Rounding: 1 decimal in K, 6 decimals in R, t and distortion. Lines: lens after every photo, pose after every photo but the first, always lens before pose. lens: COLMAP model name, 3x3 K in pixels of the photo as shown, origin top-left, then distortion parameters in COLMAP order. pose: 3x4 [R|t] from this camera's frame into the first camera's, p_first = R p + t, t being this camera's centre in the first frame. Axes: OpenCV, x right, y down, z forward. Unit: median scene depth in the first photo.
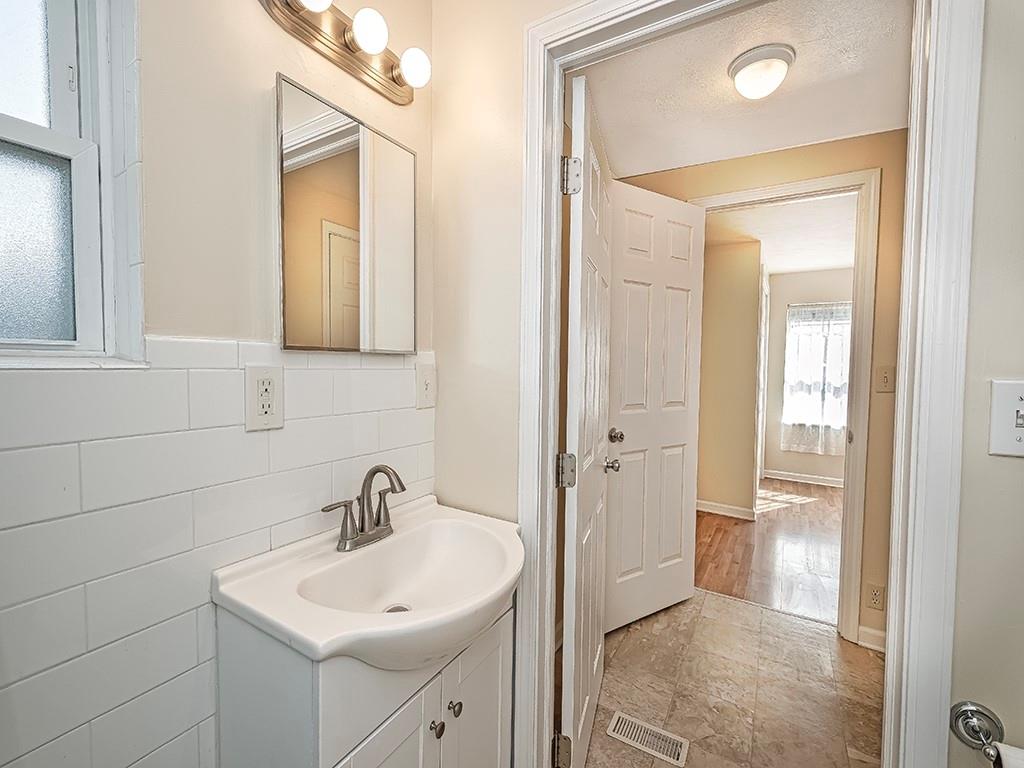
lens RADIAL K [[445.8, 0, 516.4], [0, 445.8, 381.7], [0, 0, 1]] dist [0.008741, -0.000845]
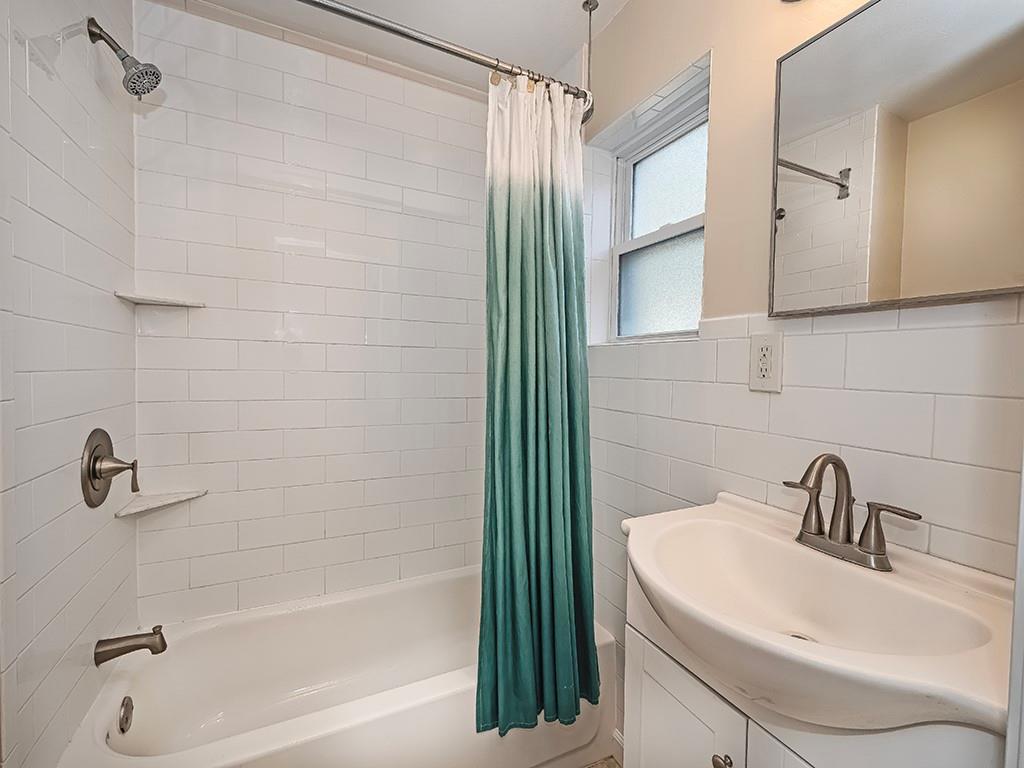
lens RADIAL K [[445.8, 0, 516.4], [0, 445.8, 381.7], [0, 0, 1]] dist [0.008741, -0.000845]
pose [[-0.539994, 0.009590, -0.841614, 0.706562], [-0.056493, 0.997267, 0.047610, 0.064939], [0.839771, 0.073255, -0.537976, 1.080107]]
